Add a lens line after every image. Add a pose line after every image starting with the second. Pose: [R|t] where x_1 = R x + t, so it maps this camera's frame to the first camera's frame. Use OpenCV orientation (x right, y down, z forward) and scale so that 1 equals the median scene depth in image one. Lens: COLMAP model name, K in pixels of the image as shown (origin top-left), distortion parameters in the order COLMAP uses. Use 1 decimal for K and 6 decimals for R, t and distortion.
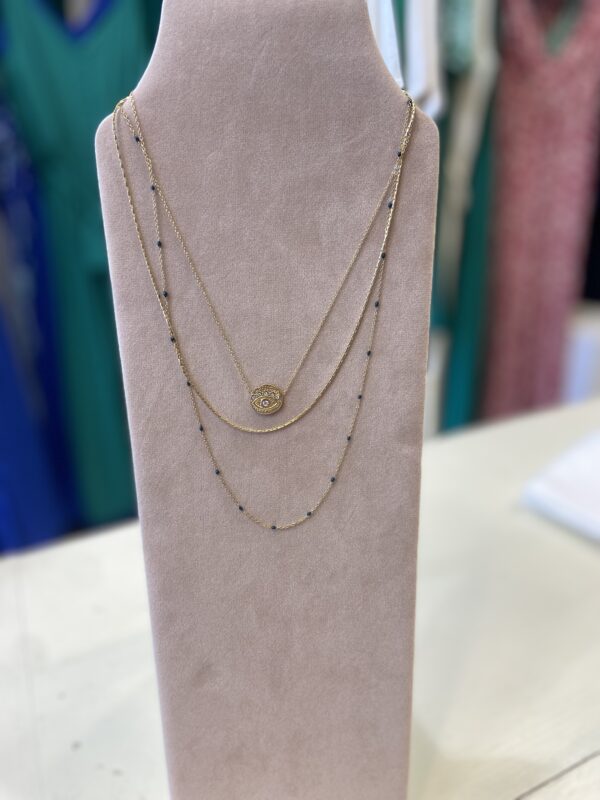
lens RADIAL K [[615.1, 0, 302.0], [0, 615.1, 396.2], [0, 0, 1]] dist [0.108033, -0.147442]
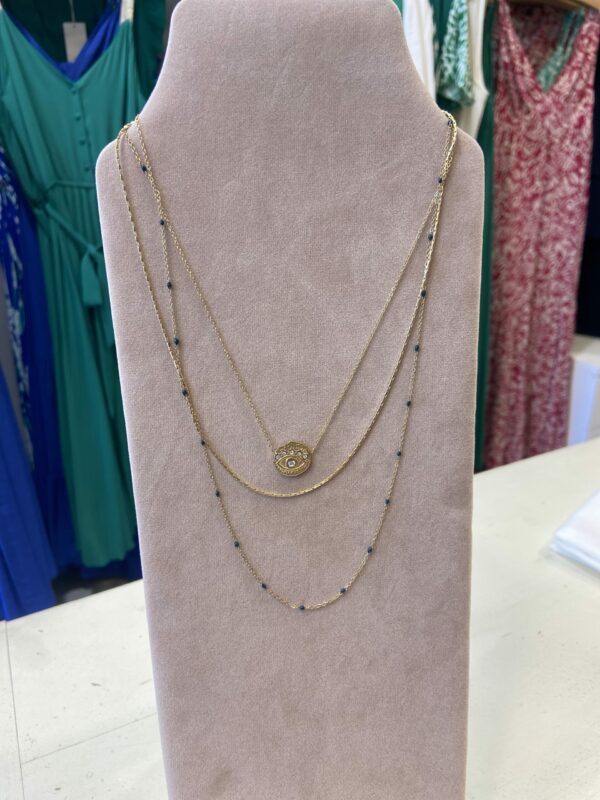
lens RADIAL K [[615.1, 0, 301.5], [0, 615.1, 394.3], [0, 0, 1]] dist [0.108033, -0.147442]
pose [[0.999831, -0.017306, 0.006265, -0.048866], [0.017593, 0.998640, -0.049082, -0.043086], [-0.005407, 0.049184, 0.998775, 0.127264]]
